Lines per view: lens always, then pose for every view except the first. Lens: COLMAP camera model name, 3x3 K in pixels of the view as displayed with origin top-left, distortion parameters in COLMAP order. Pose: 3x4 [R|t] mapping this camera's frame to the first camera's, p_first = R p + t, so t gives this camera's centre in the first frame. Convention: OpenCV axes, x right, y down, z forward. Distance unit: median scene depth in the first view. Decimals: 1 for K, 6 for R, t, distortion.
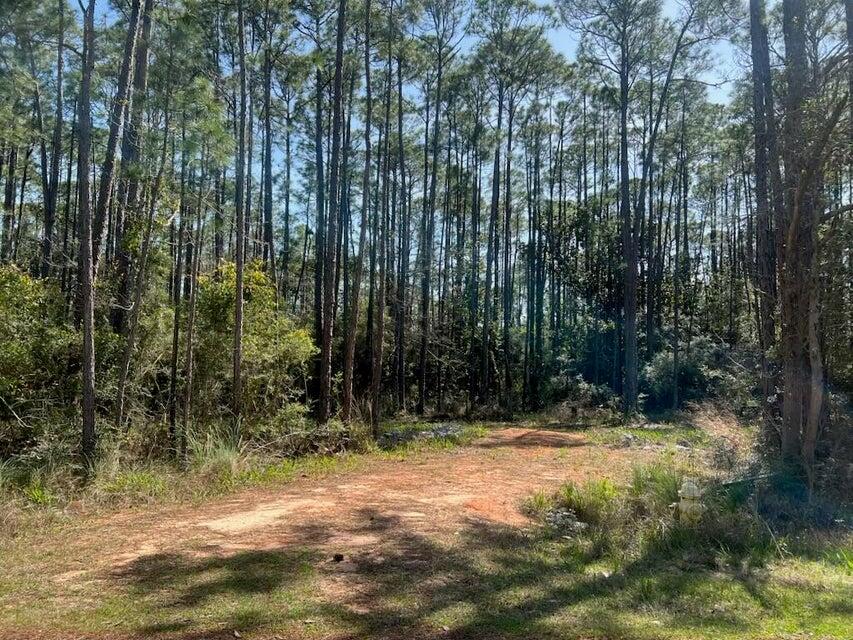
lens RADIAL K [[640.2, 0, 427.6], [0, 640.2, 312.1], [0, 0, 1]] dist [0.054047, -0.052372]
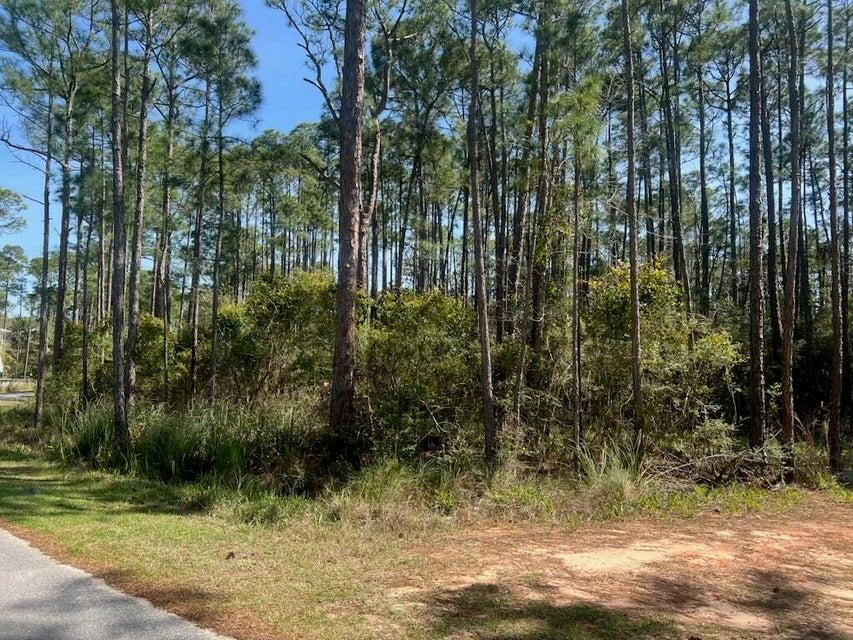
lens RADIAL K [[640.2, 0, 427.6], [0, 640.2, 312.1], [0, 0, 1]] dist [0.054047, -0.052372]
pose [[0.770593, -0.068531, -0.633632, 0.097944], [0.060257, 0.997583, -0.034613, 0.013446], [0.634472, -0.011508, 0.772860, 0.202788]]
